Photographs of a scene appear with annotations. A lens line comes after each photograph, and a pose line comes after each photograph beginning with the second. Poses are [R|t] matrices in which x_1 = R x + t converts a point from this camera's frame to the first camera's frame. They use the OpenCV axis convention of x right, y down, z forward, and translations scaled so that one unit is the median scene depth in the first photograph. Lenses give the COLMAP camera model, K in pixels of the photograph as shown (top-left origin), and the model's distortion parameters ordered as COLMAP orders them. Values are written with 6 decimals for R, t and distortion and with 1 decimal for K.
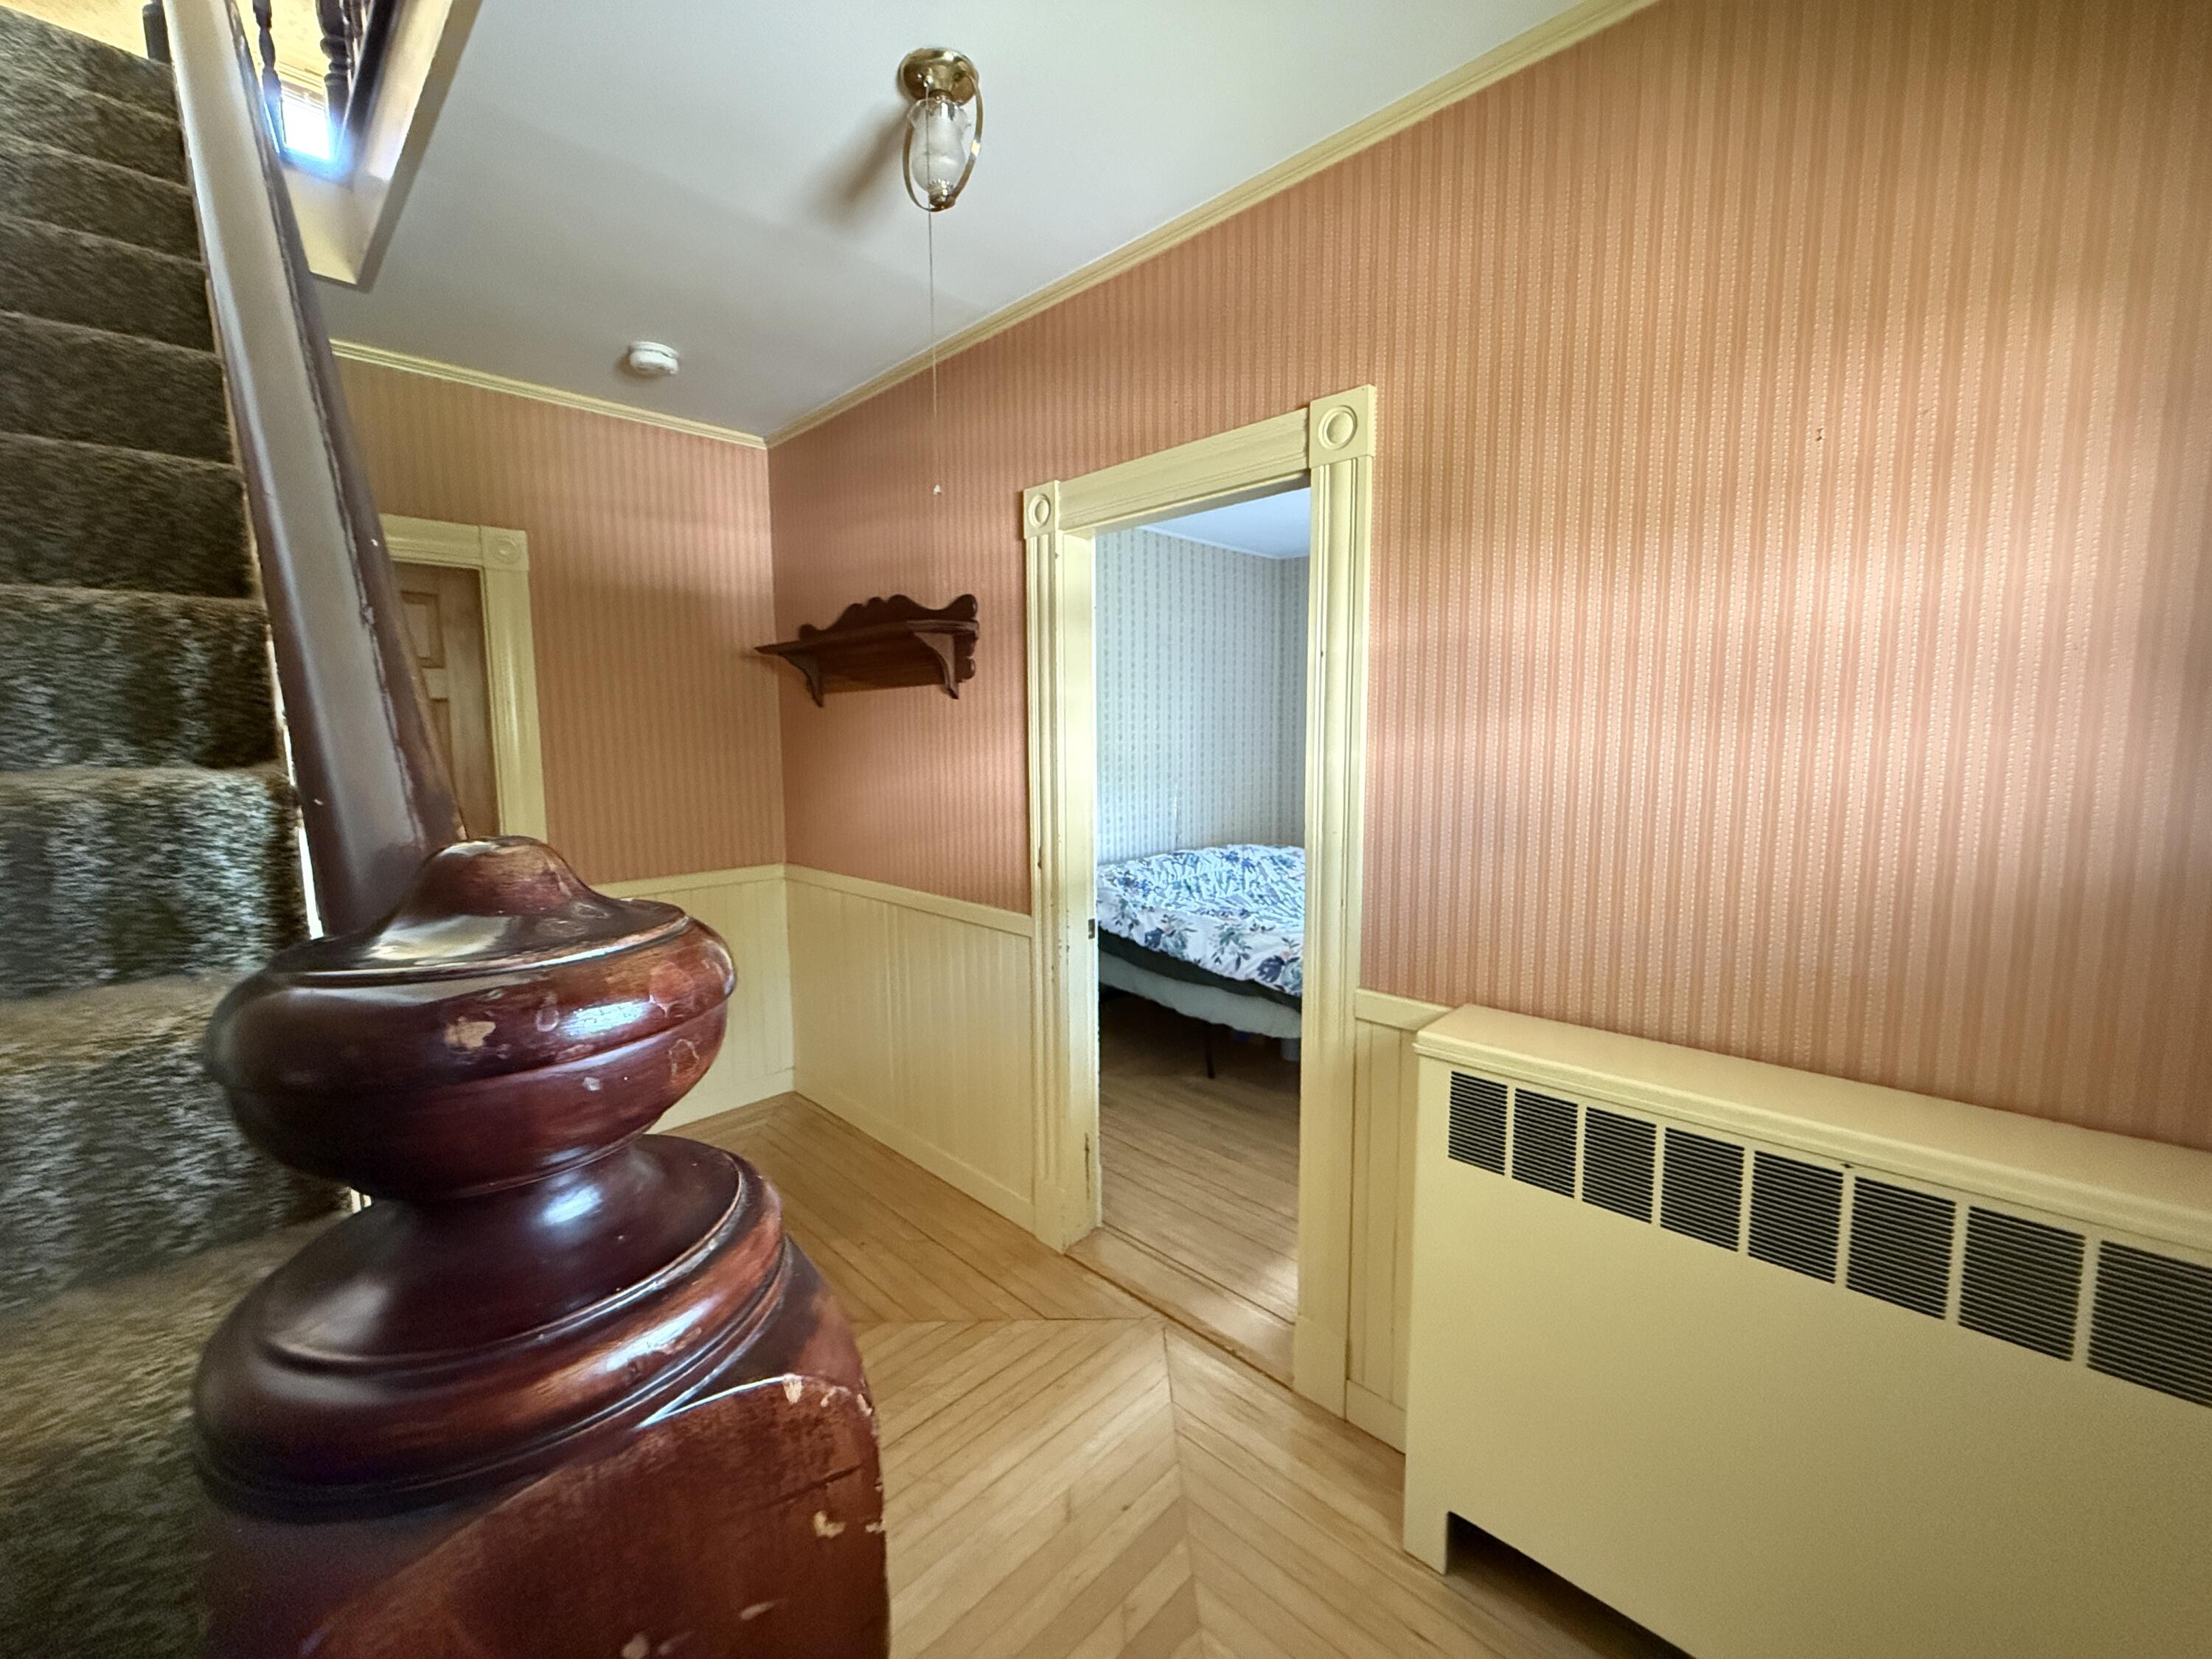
lens RADIAL K [[887.8, 0, 1101.5], [0, 887.8, 824.7], [0, 0, 1]] dist [-0.000271, -0.000008]
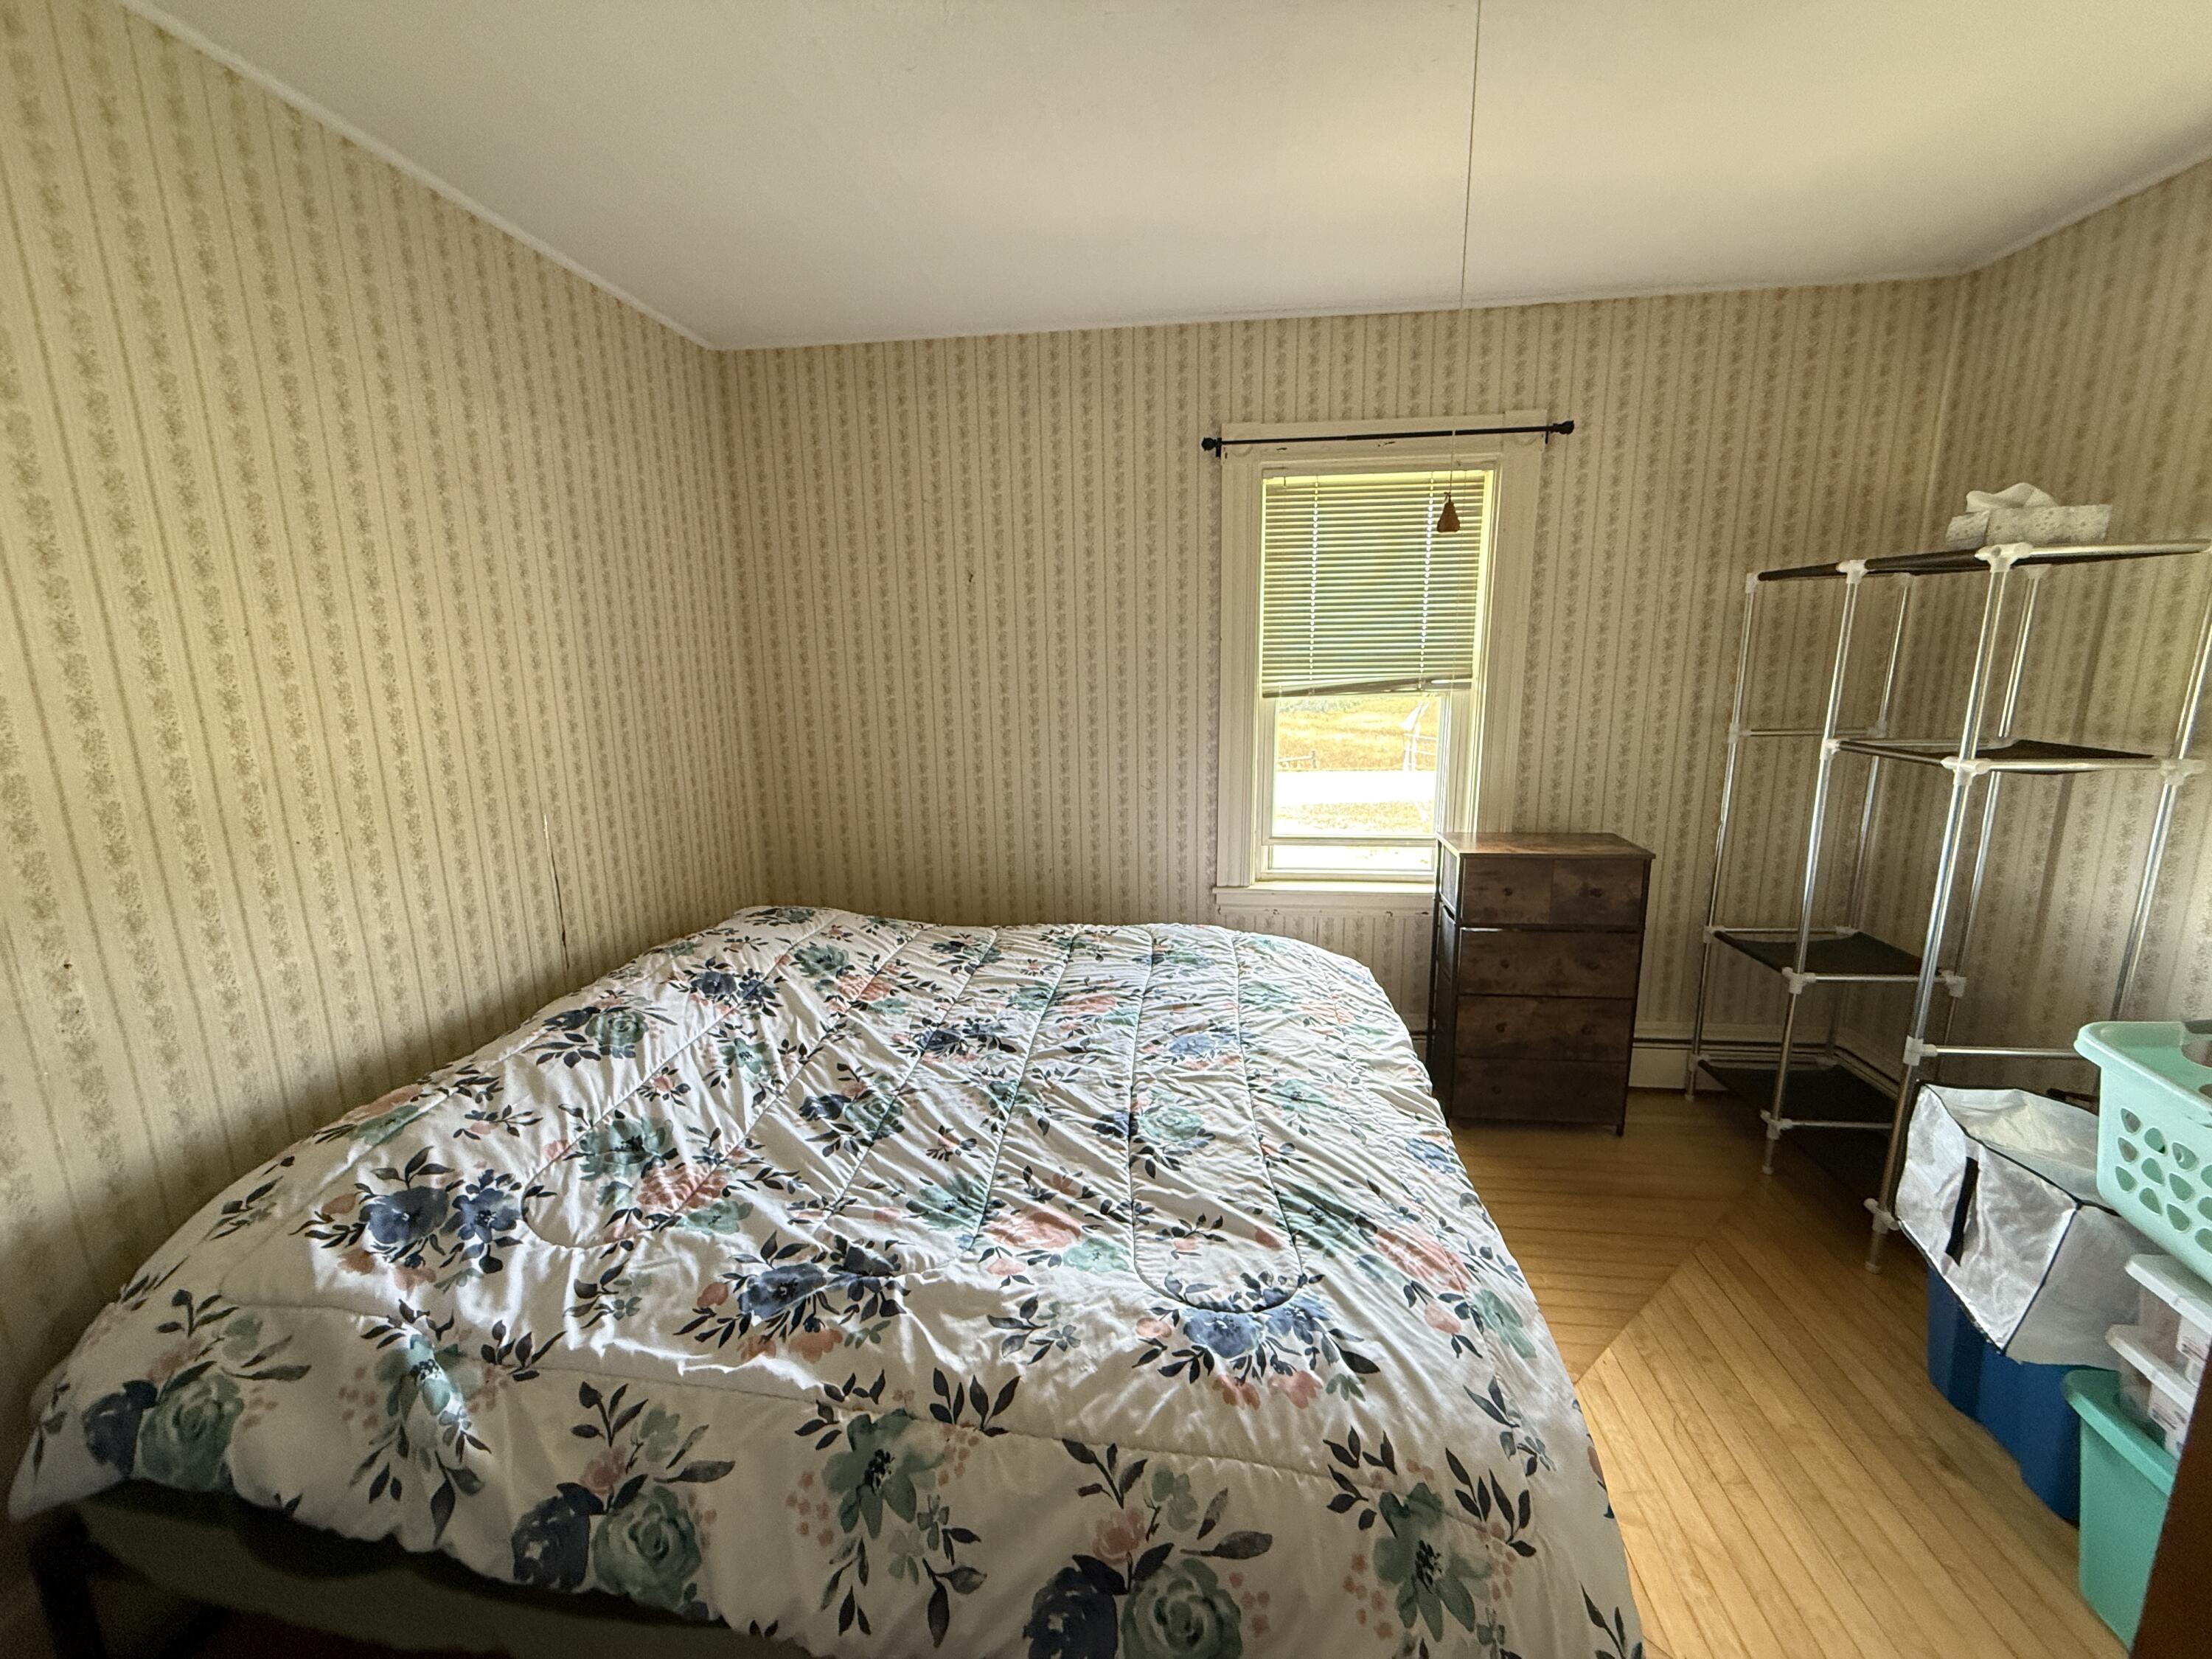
lens RADIAL K [[887.8, 0, 1106.7], [0, 887.8, 831.7], [0, 0, 1]] dist [-0.000271, -0.000008]
pose [[0.789650, -0.124572, 0.600778, 0.047894], [0.072074, 0.991226, 0.110799, -0.082857], [-0.609309, -0.044192, 0.791700, 0.594346]]
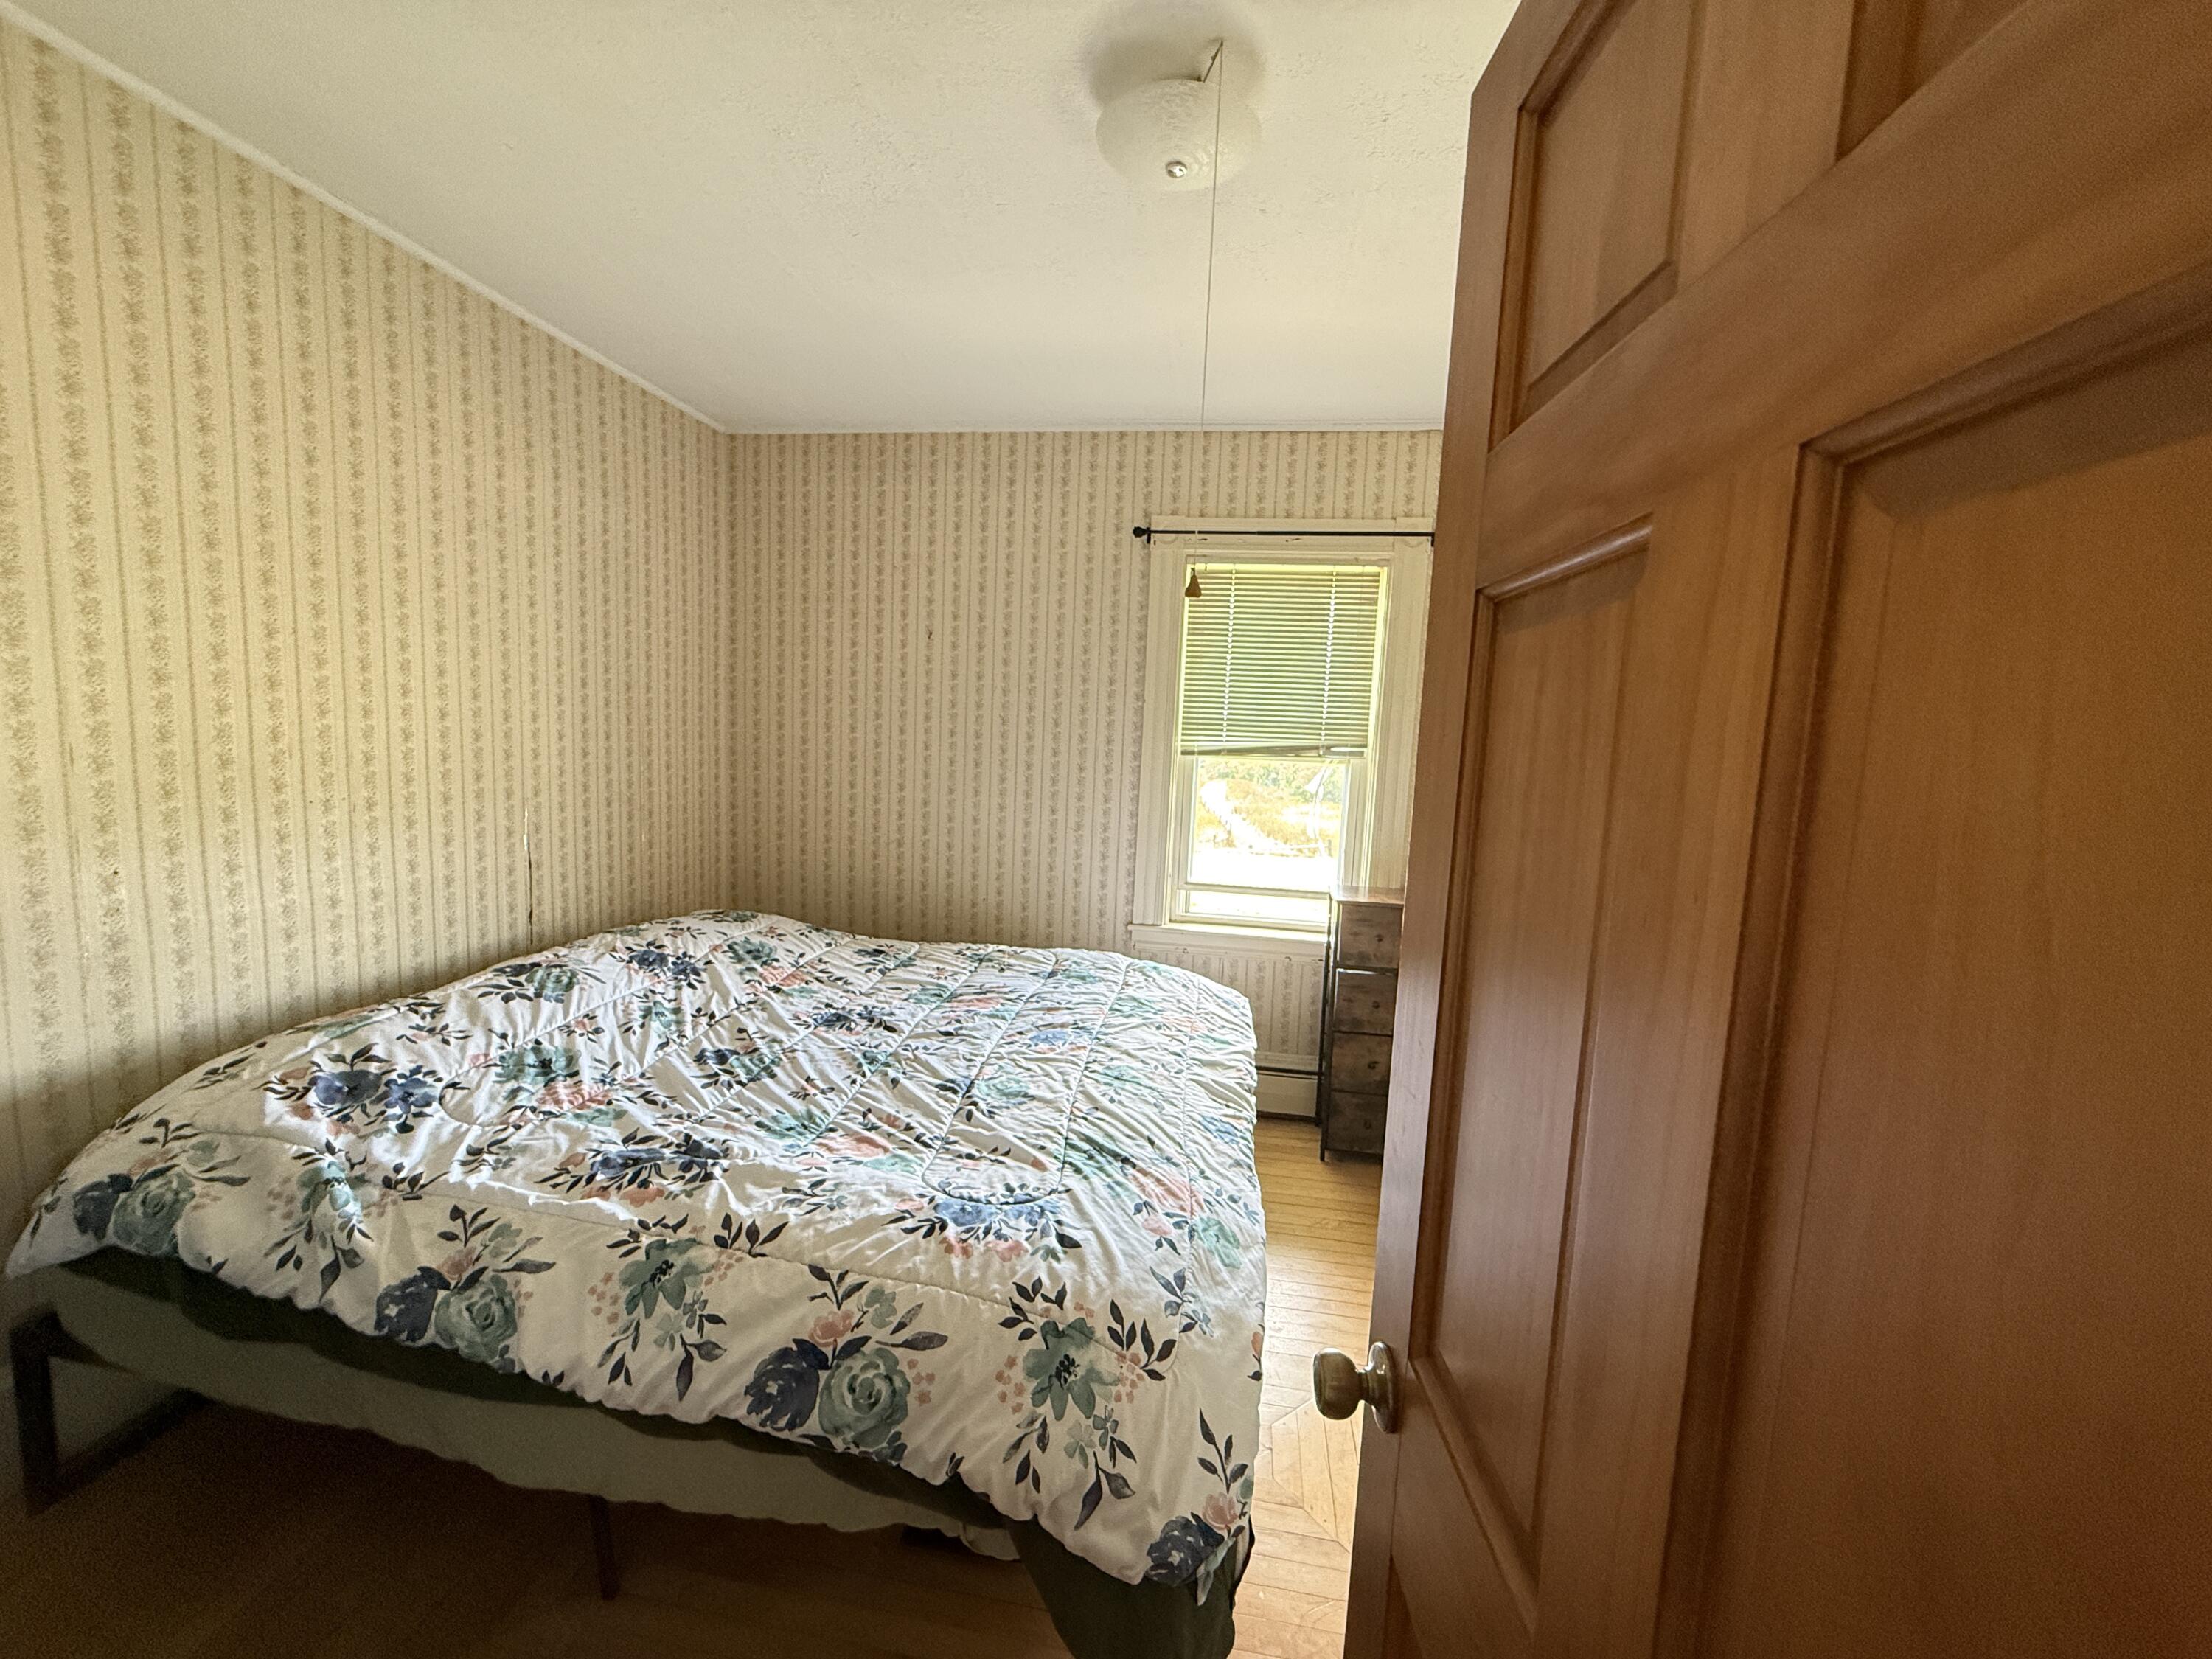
lens RADIAL K [[887.8, 0, 1104.8], [0, 887.8, 831.0], [0, 0, 1]] dist [-0.000271, -0.000008]
pose [[0.811294, -0.020639, 0.584274, 0.068238], [0.010046, 0.999721, 0.021365, -0.050816], [-0.584552, -0.011464, 0.811275, 0.481375]]
